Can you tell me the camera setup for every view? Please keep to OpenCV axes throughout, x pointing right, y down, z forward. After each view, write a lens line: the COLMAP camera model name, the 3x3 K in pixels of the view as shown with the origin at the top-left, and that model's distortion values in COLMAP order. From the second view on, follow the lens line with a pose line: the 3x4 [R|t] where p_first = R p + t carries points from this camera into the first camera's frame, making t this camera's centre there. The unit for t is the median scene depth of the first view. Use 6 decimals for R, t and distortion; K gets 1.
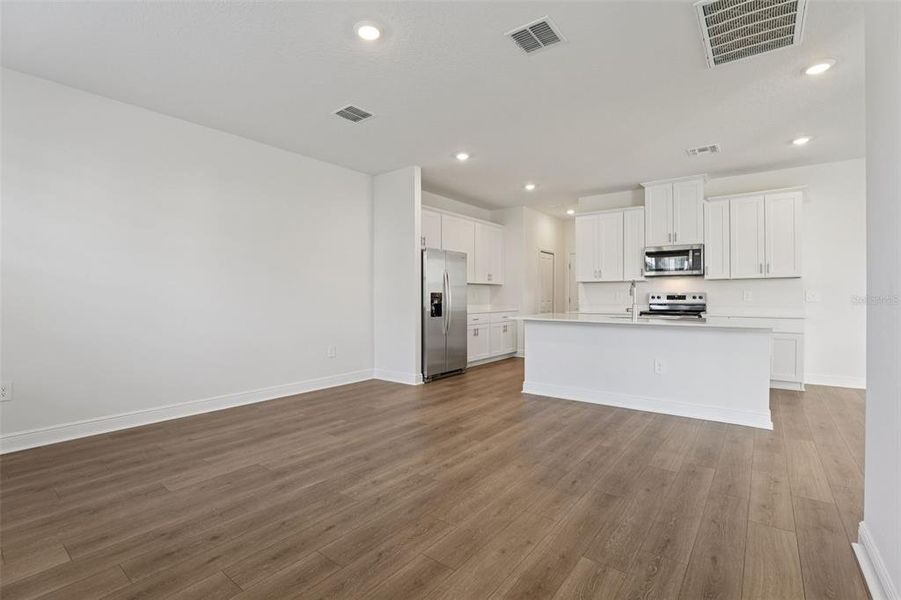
lens RADIAL K [[411.2, 0, 450.4], [0, 411.2, 298.2], [0, 0, 1]] dist [-0.046557, 0.014001]
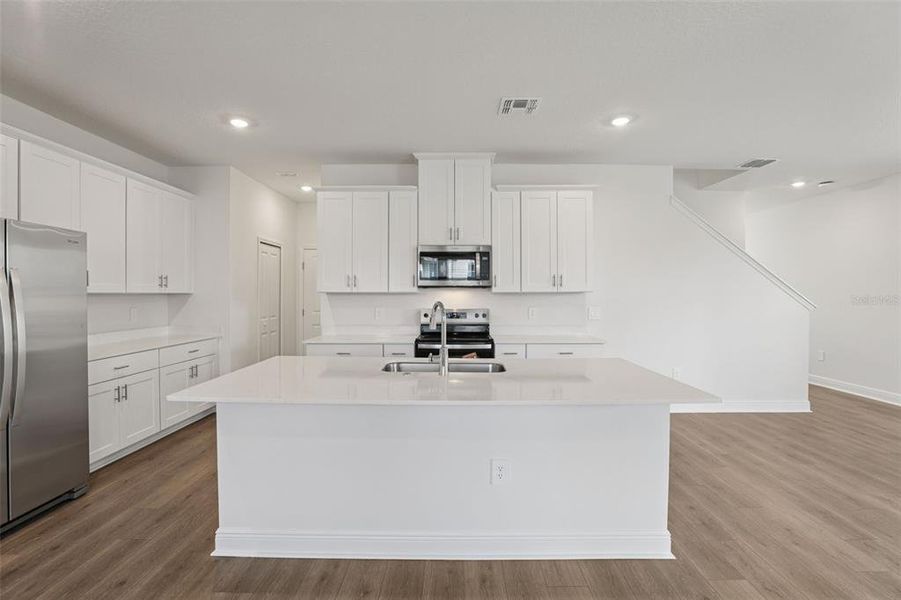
lens RADIAL K [[411.2, 0, 450.4], [0, 411.2, 298.2], [0, 0, 1]] dist [-0.046557, 0.014001]
pose [[0.798715, -0.003843, 0.601697, 0.102982], [0.001485, 0.999989, 0.004415, -0.039199], [-0.601707, -0.002633, 0.798712, 0.427815]]
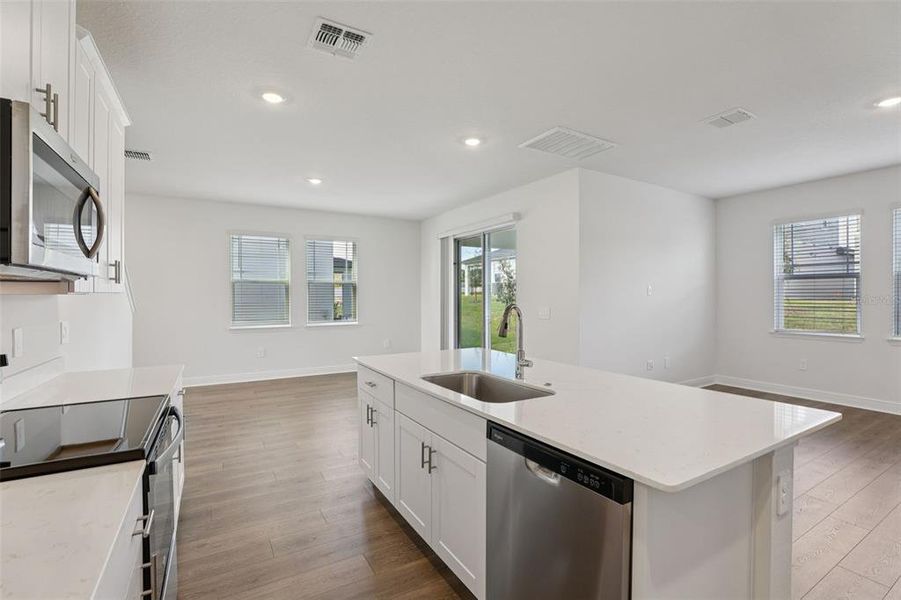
lens RADIAL K [[411.2, 0, 450.4], [0, 411.2, 298.2], [0, 0, 1]] dist [-0.046557, 0.014001]
pose [[-0.928234, 0.001628, 0.371994, 0.260500], [0.005864, 0.999930, 0.010257, -0.044125], [-0.371952, 0.011702, -0.928178, 1.152423]]
